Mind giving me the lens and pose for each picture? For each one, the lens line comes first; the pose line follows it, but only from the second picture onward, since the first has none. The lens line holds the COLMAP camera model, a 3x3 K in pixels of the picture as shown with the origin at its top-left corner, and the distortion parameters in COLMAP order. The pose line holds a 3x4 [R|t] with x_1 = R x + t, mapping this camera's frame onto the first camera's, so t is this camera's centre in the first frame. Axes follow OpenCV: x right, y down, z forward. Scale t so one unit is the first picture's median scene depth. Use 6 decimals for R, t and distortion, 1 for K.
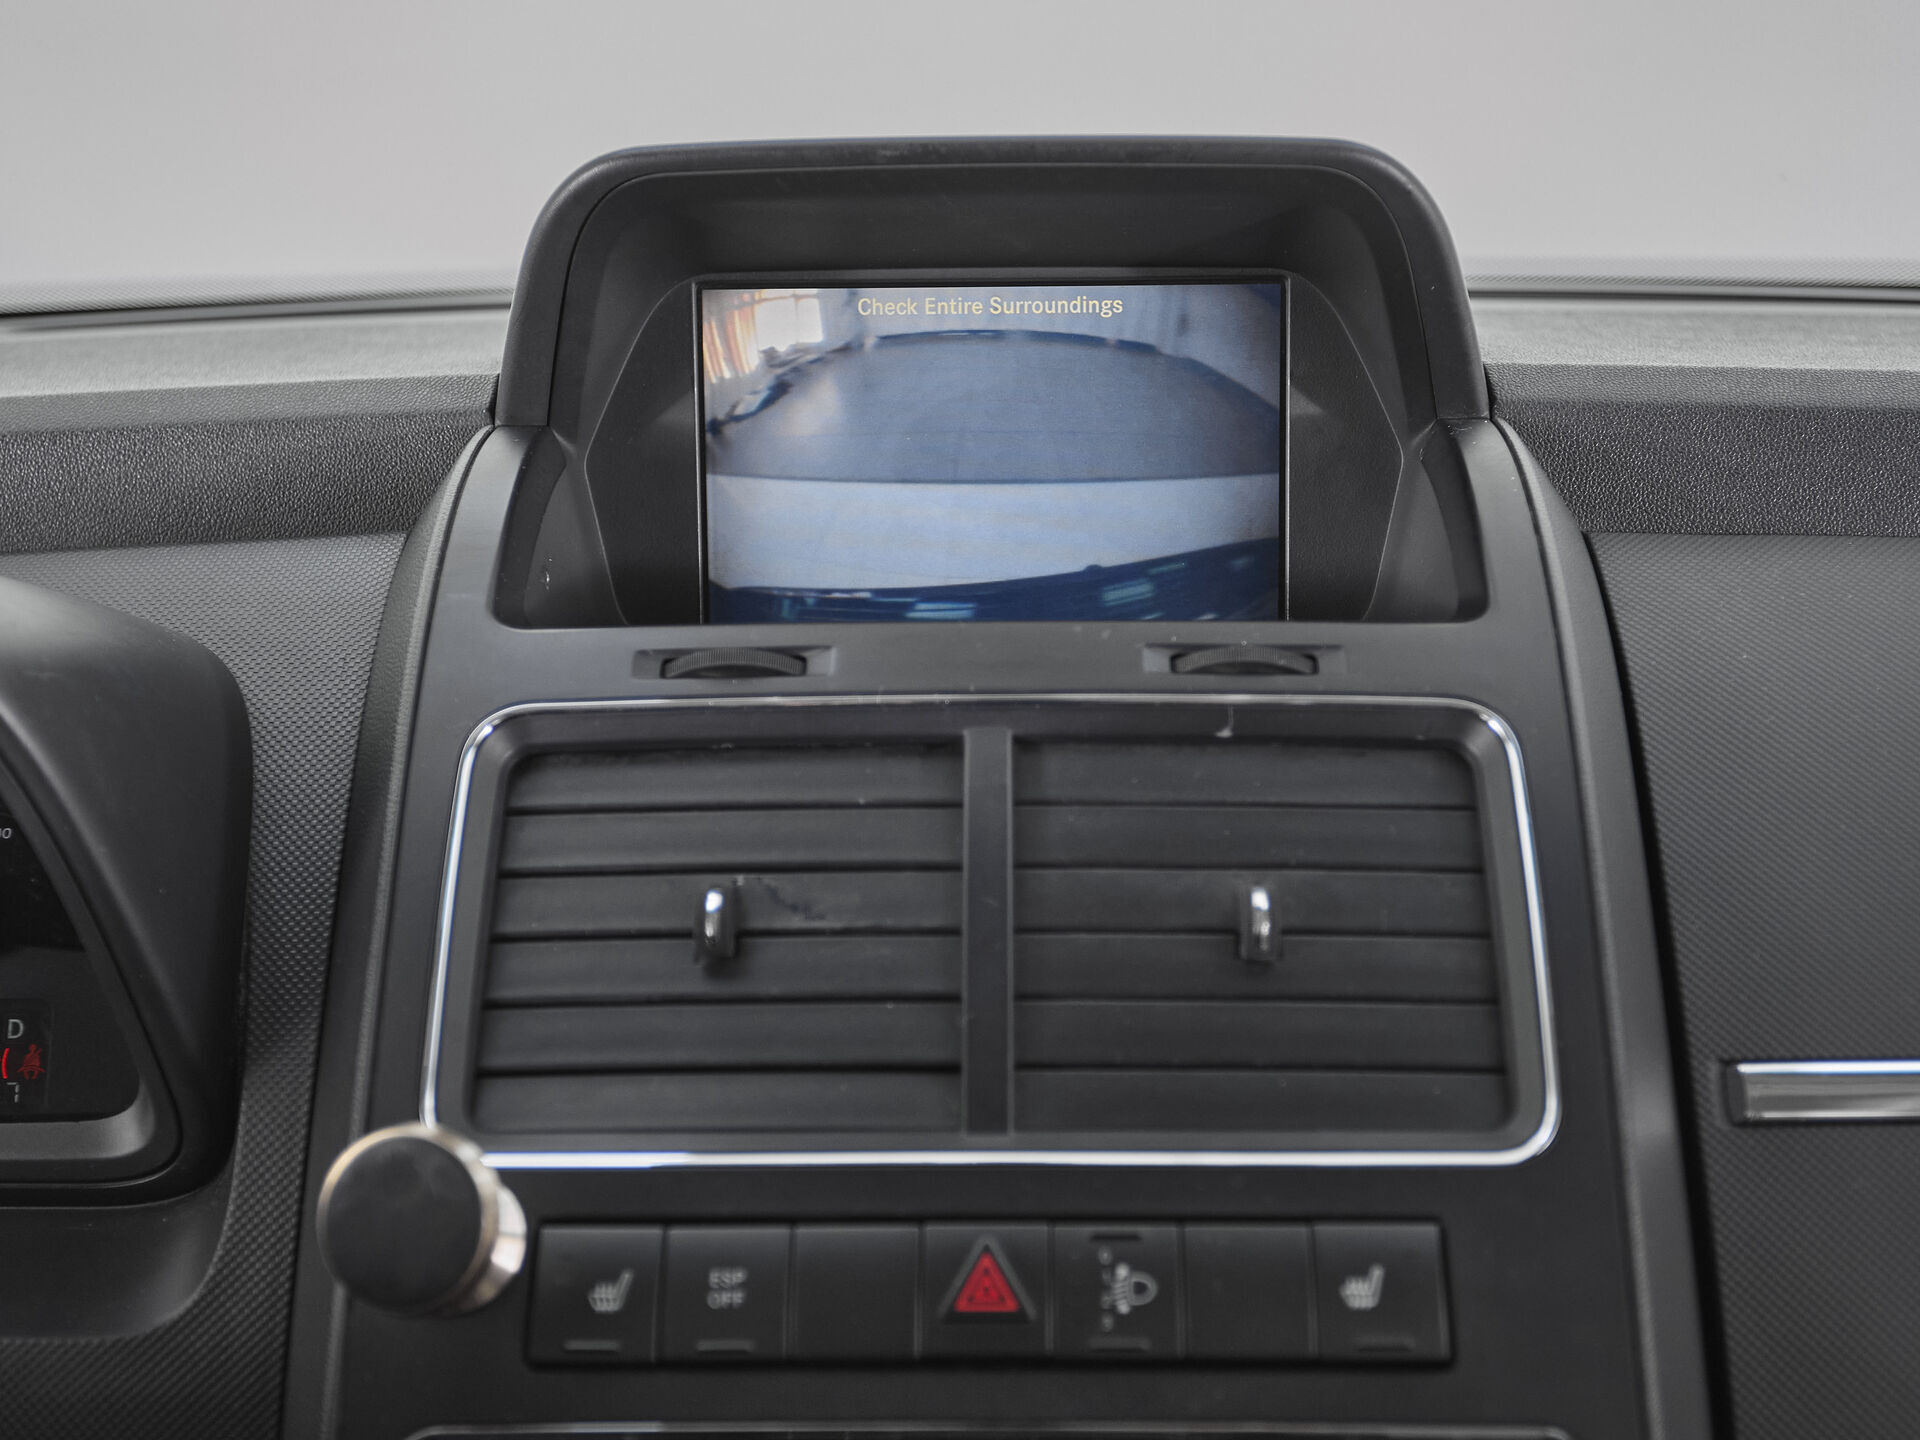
lens RADIAL K [[2413.5, 0, 960.0], [0, 2413.5, 720.0], [0, 0, 1]] dist [0.003623, 0.024311]
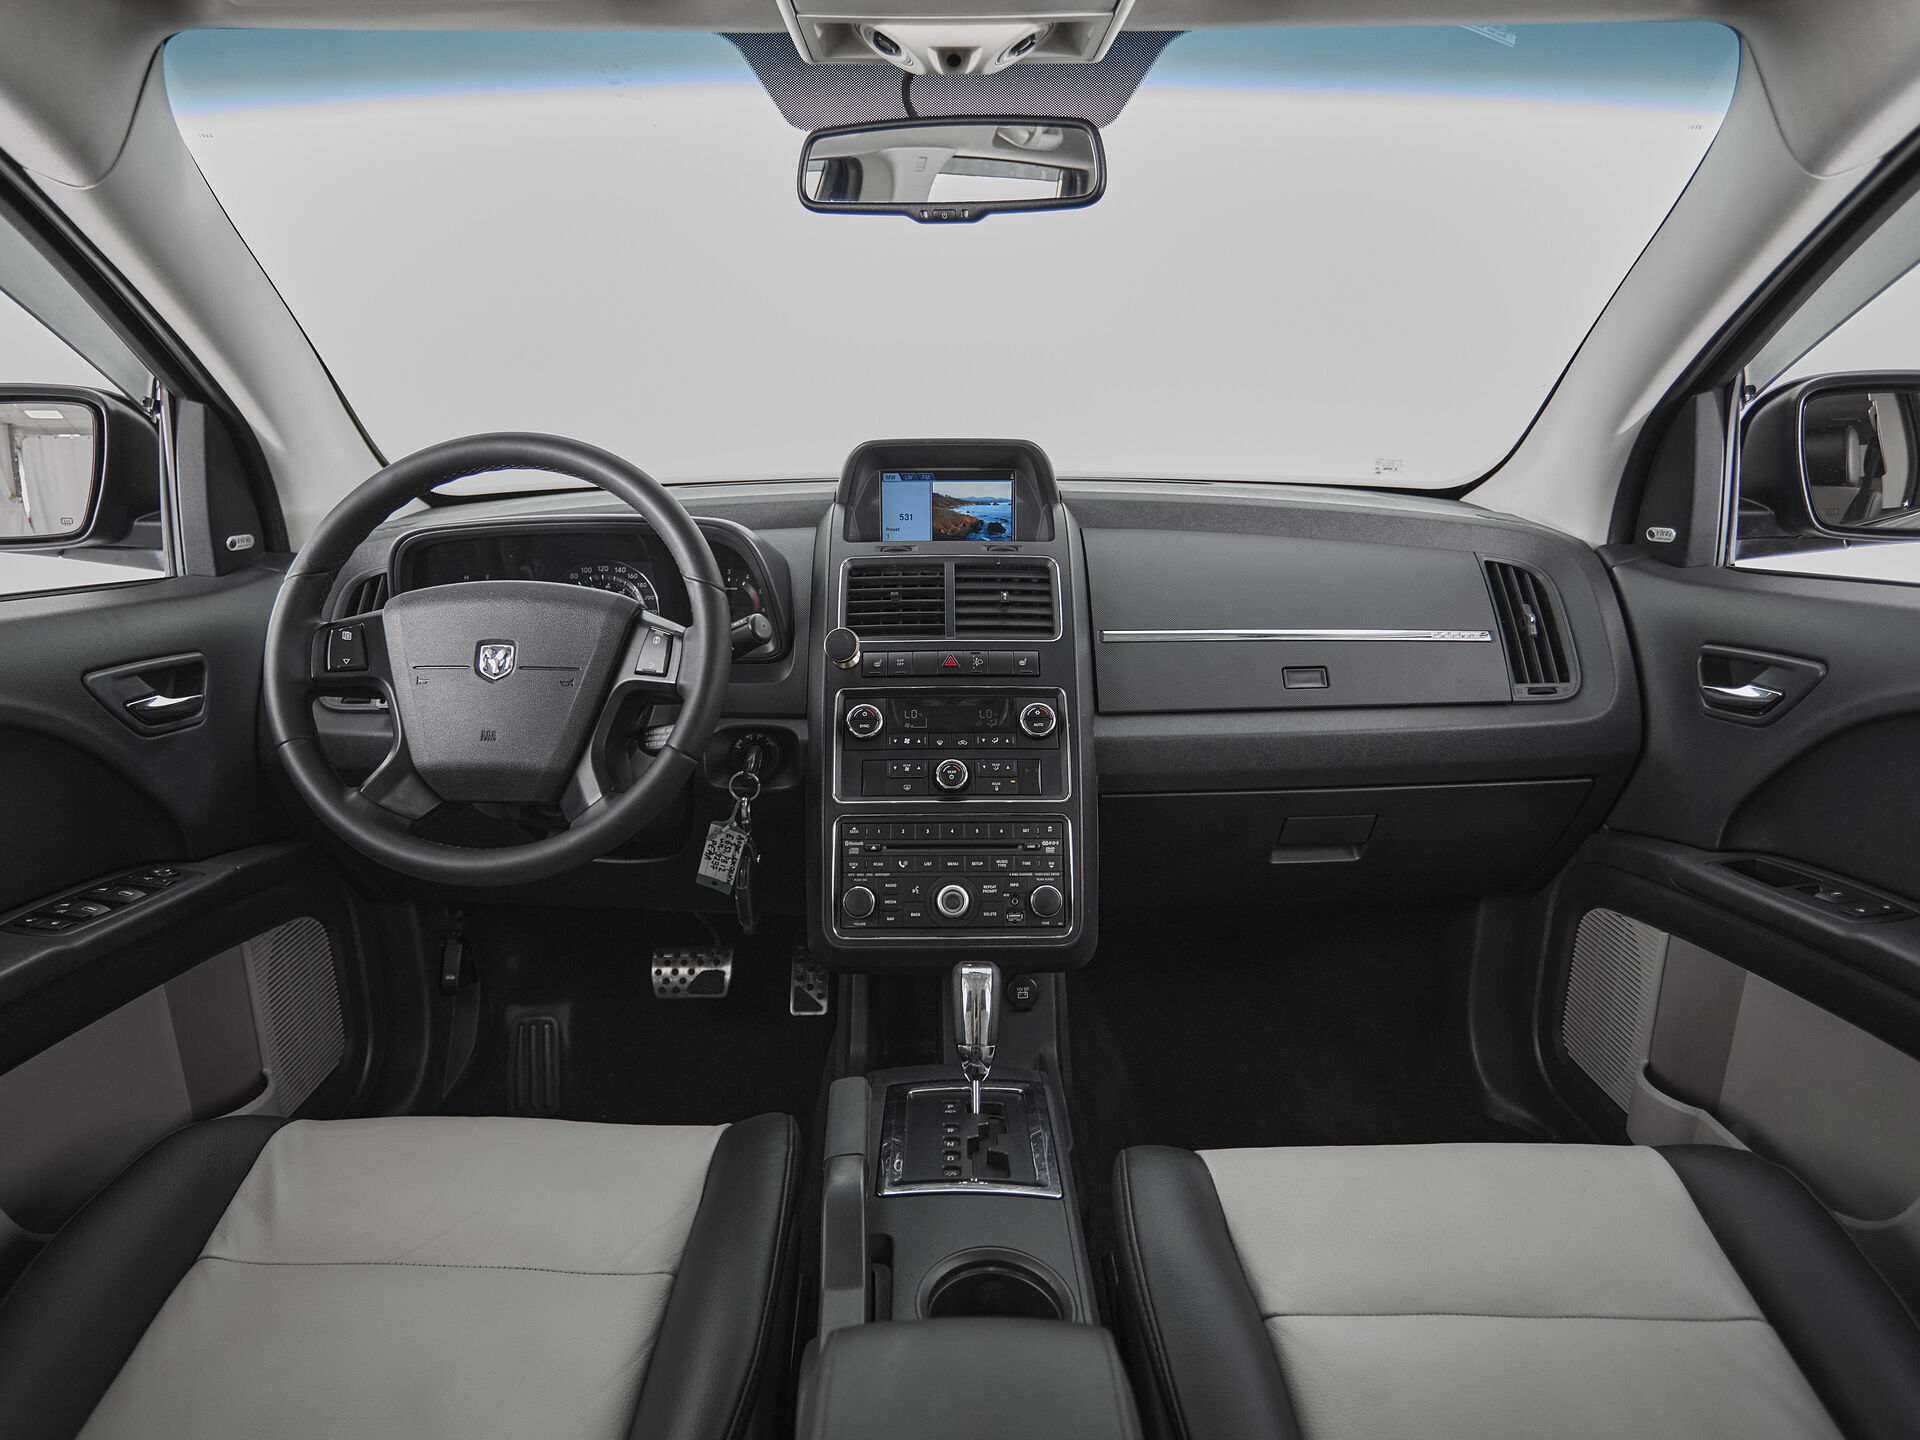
lens RADIAL K [[1107.2, 0, 945.1], [0, 1107.2, 735.4], [0, 0, 1]] dist [-0.003134, 0.000173]
pose [[0.999509, -0.000839, 0.031319, -0.067210], [-0.000113, 0.999539, 0.030376, 0.285121], [-0.031330, -0.030364, 0.999048, -1.231789]]
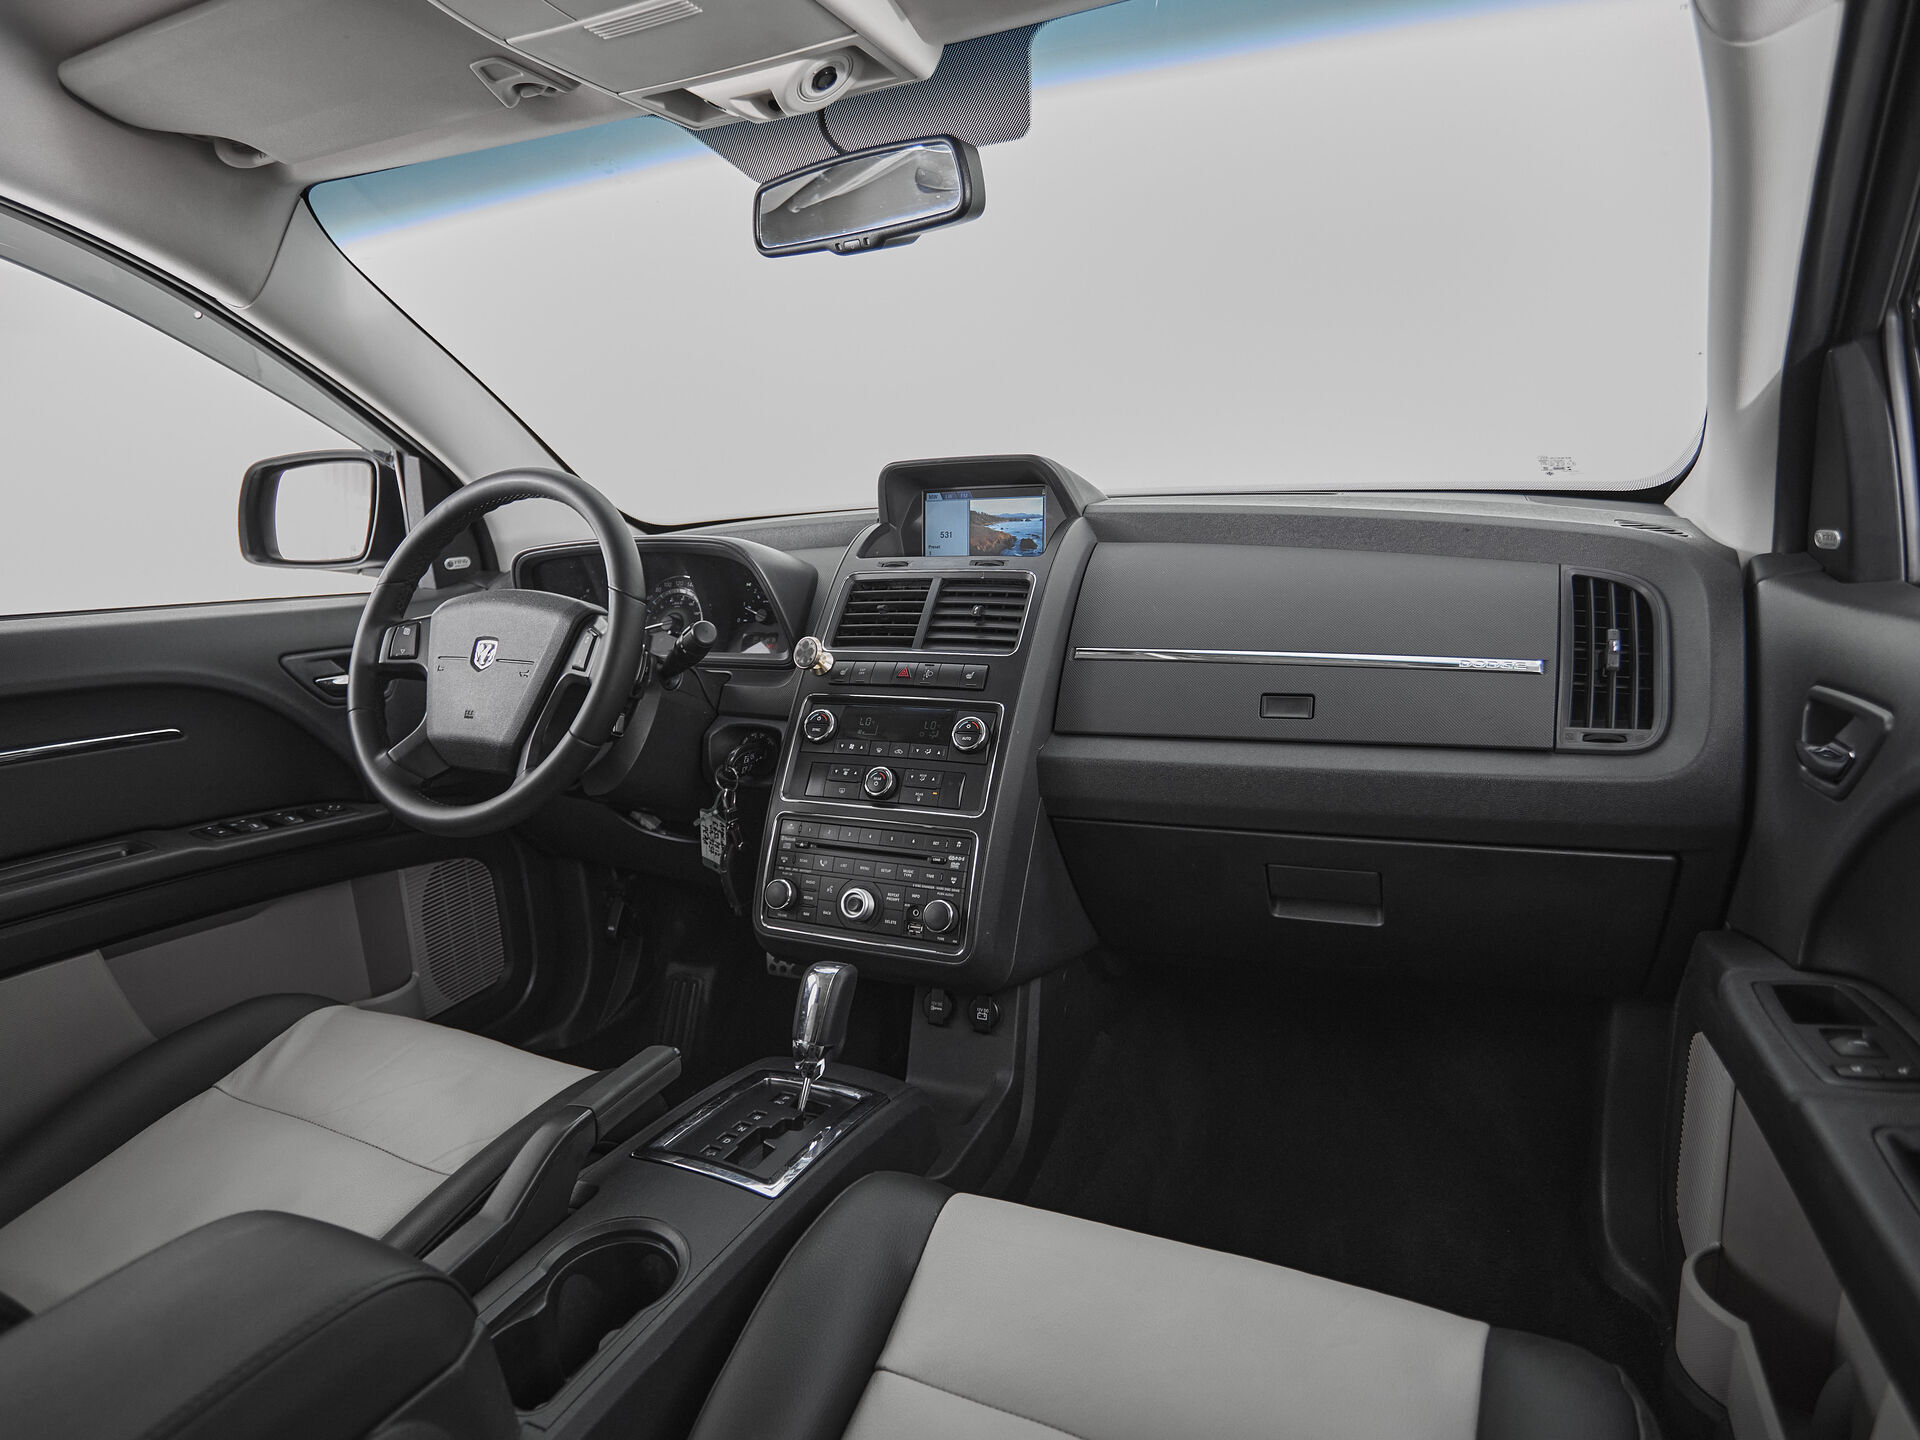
lens RADIAL K [[1087.9, 0, 960.0], [0, 1087.9, 720.0], [0, 0, 1]] dist [0.000879, 0.000125]
pose [[0.918313, 0.053804, -0.392181, 0.947774], [-0.057498, 0.998343, 0.002330, 0.290039], [0.391656, 0.020410, 0.919885, -1.024225]]
